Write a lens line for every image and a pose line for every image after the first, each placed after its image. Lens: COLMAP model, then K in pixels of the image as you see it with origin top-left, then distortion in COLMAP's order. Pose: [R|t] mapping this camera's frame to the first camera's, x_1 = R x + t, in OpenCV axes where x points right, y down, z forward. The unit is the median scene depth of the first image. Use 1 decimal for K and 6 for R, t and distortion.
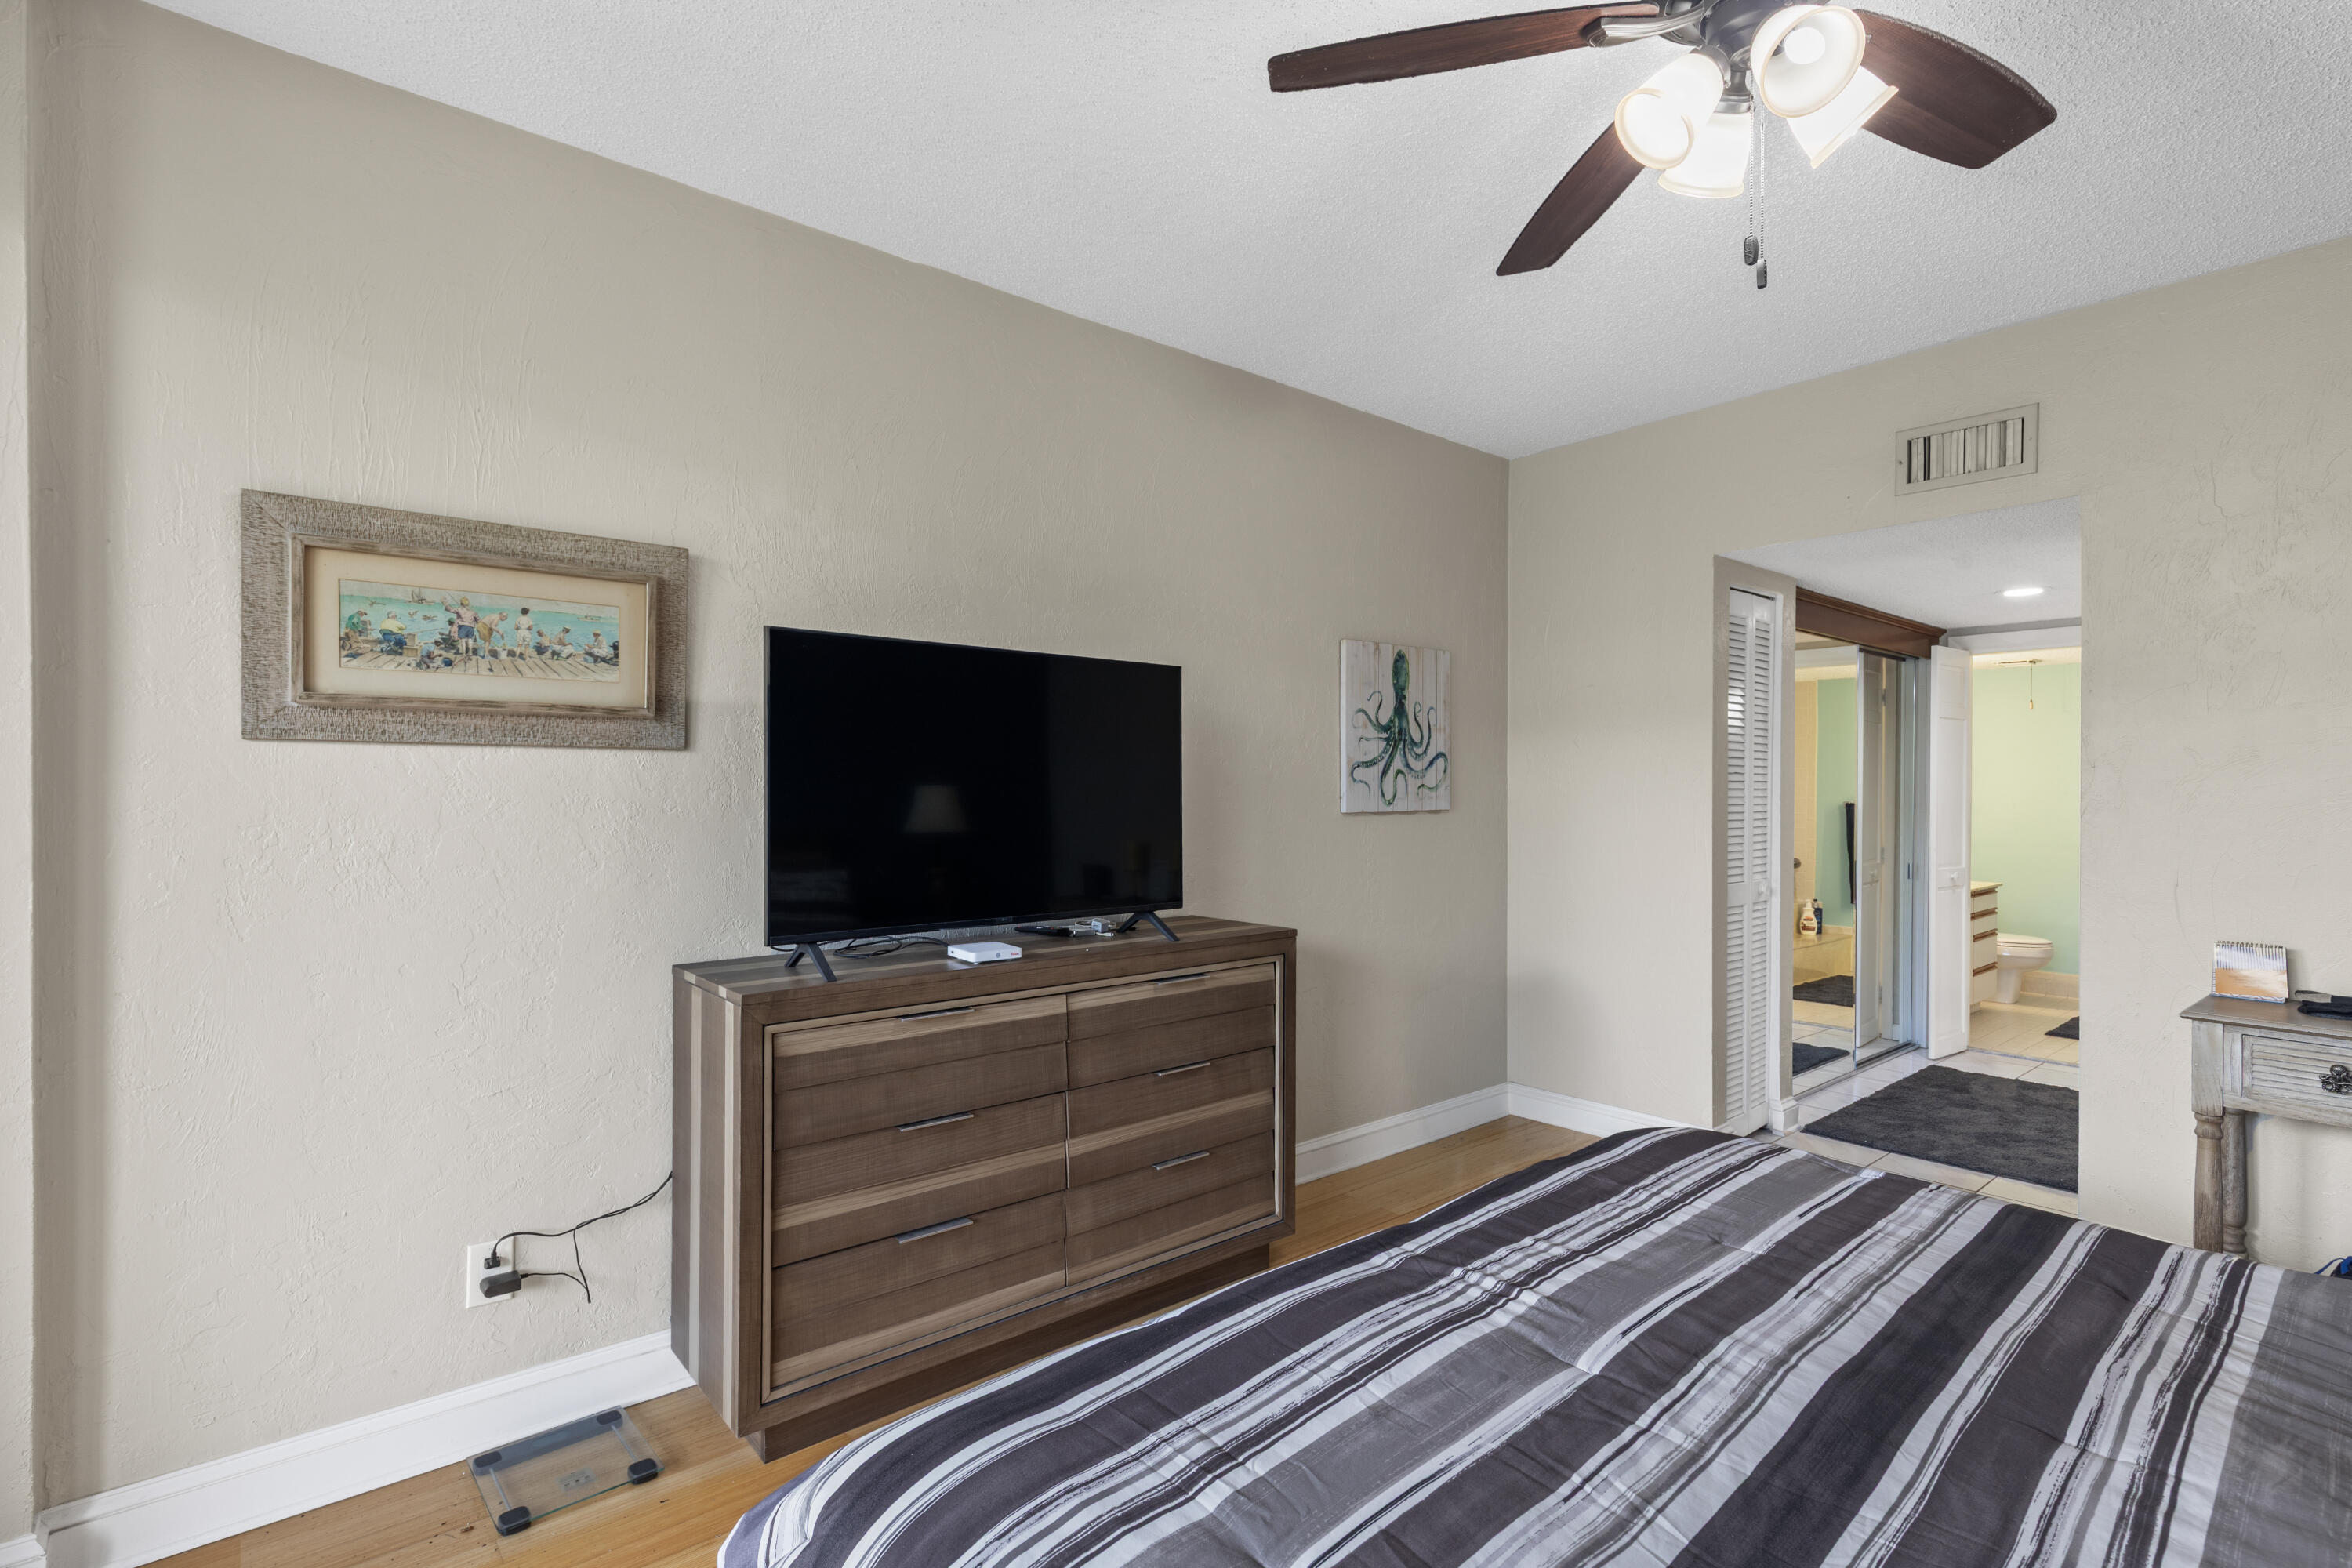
lens RADIAL K [[1135.9, 0, 1176.0], [0, 1135.9, 784.0], [0, 0, 1]] dist [0.024684, -0.000031]
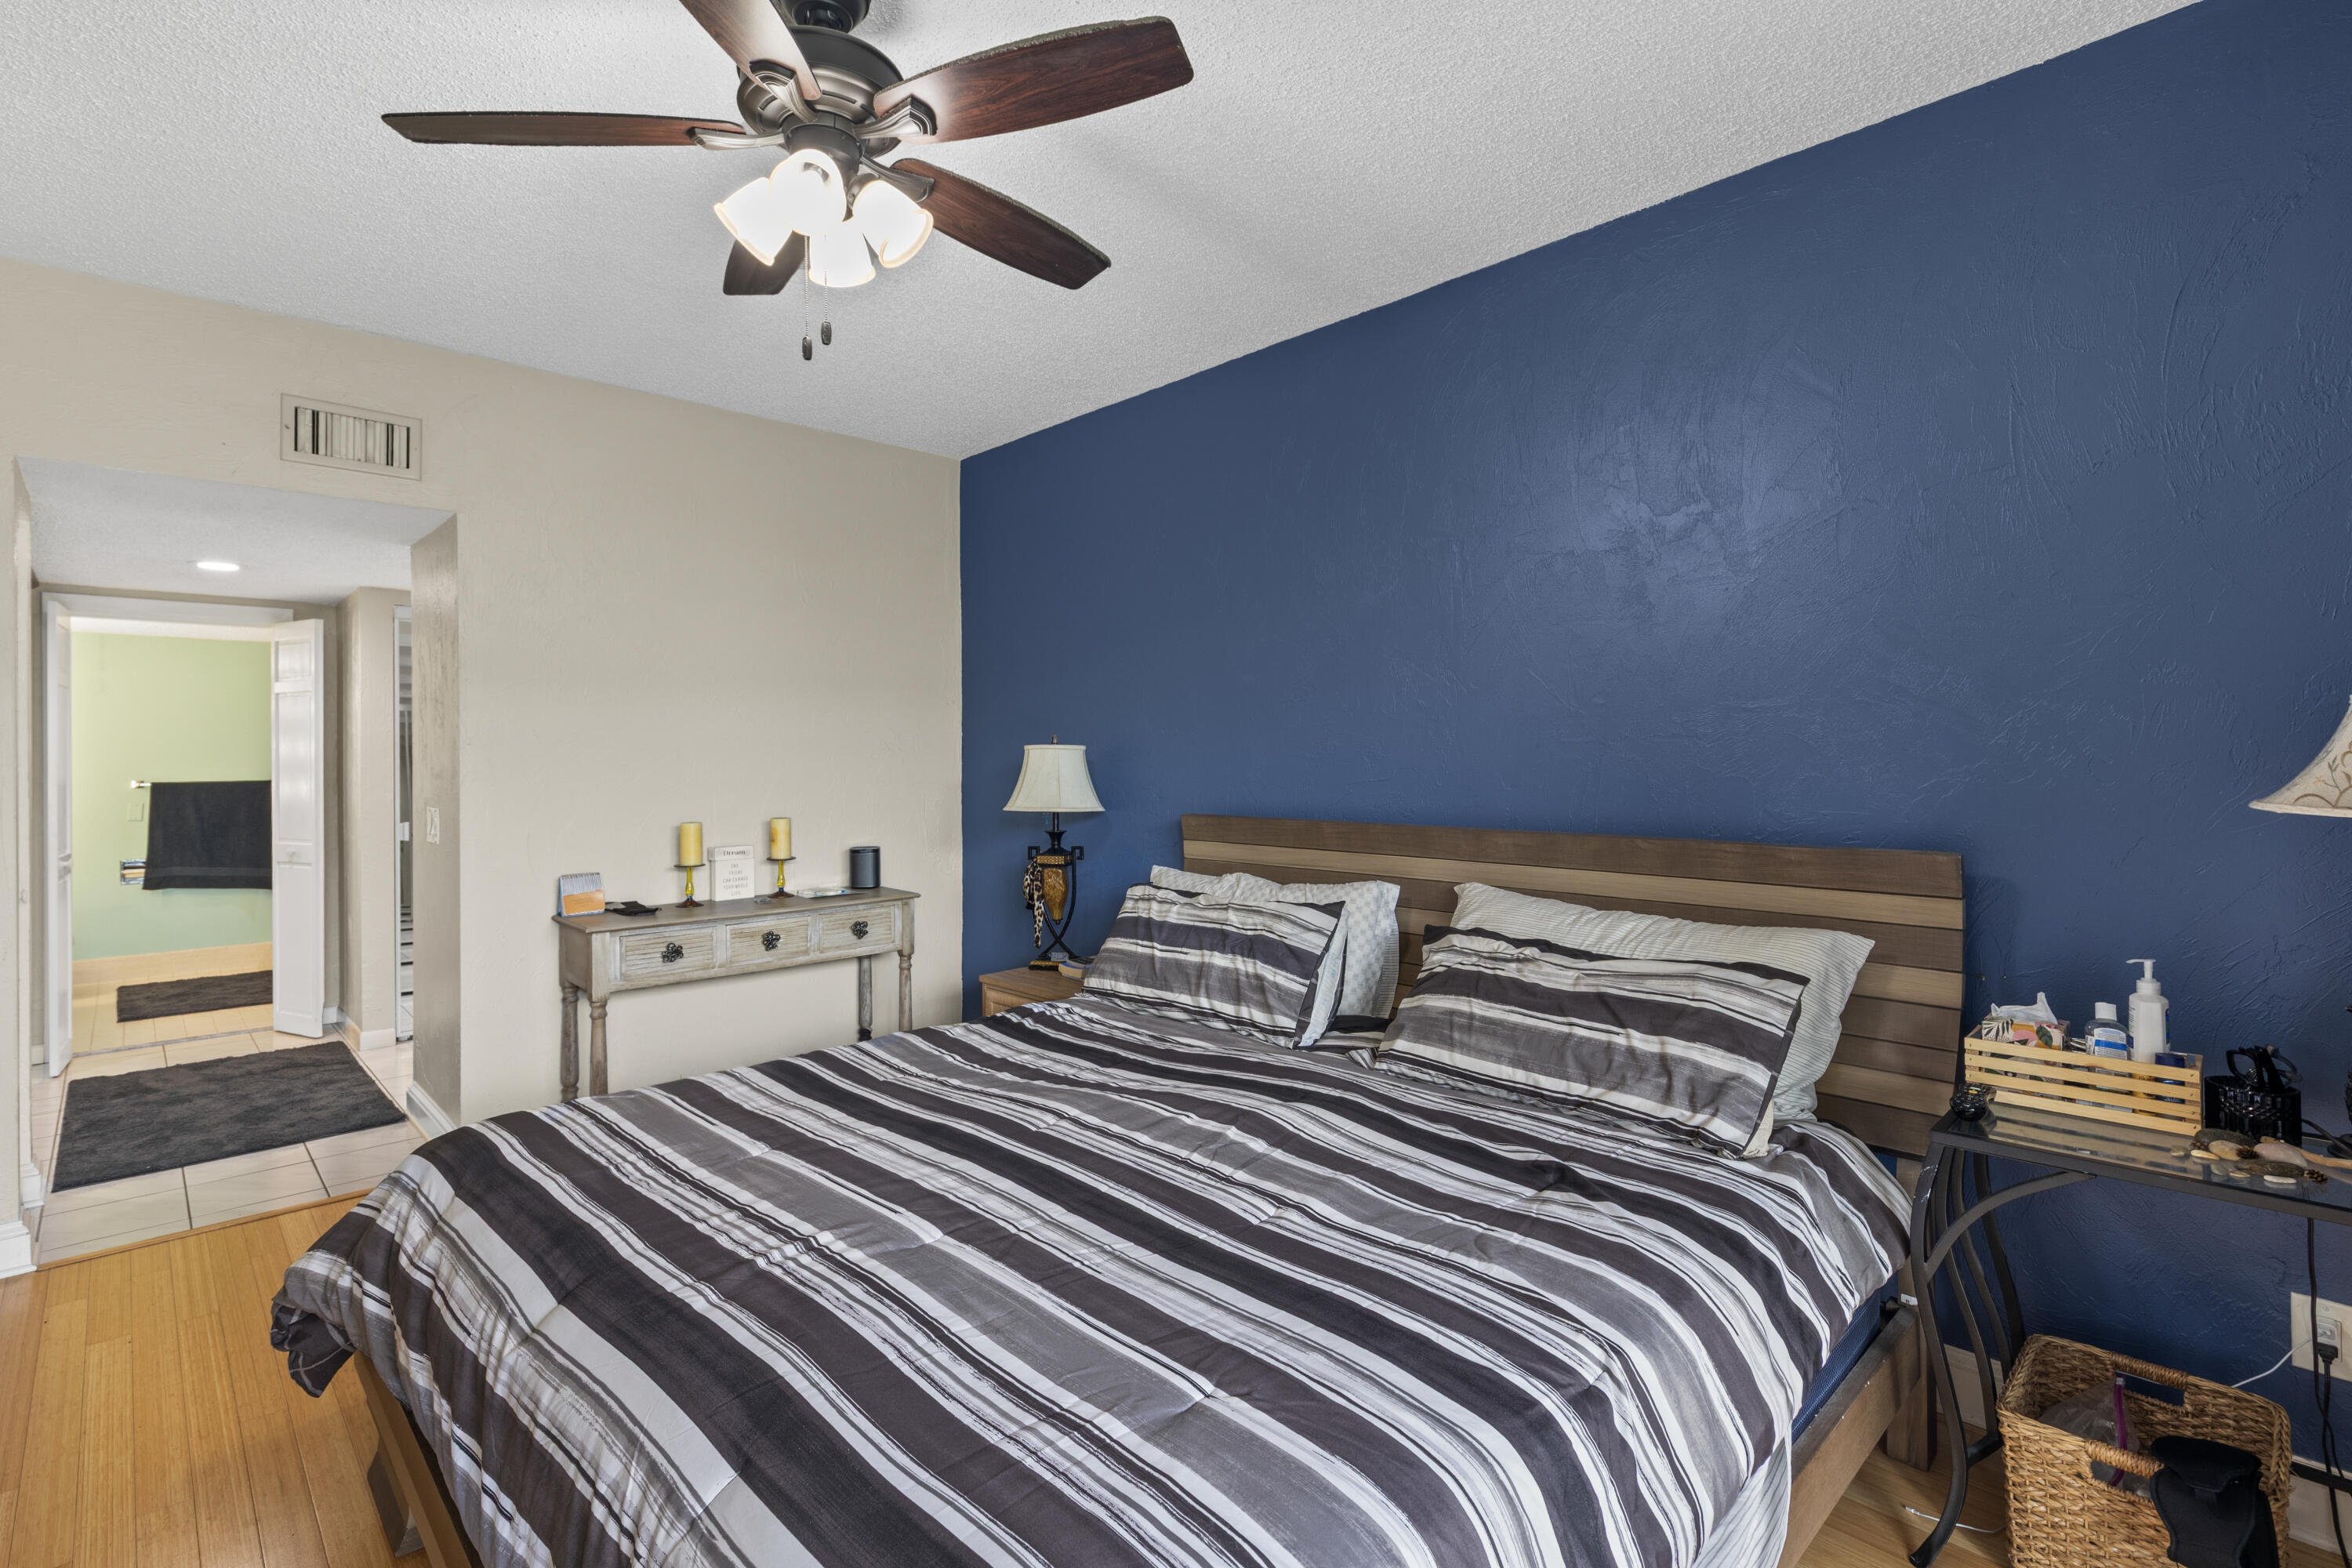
lens RADIAL K [[1068.3, 0, 1165.8], [0, 1068.3, 756.0], [0, 0, 1]] dist [-0.001256, -0.000155]
pose [[-0.074646, 0.001927, 0.997208, -0.707876], [0.005133, 0.999986, -0.001548, 0.006033], [-0.997197, 0.005003, -0.074655, 0.762590]]
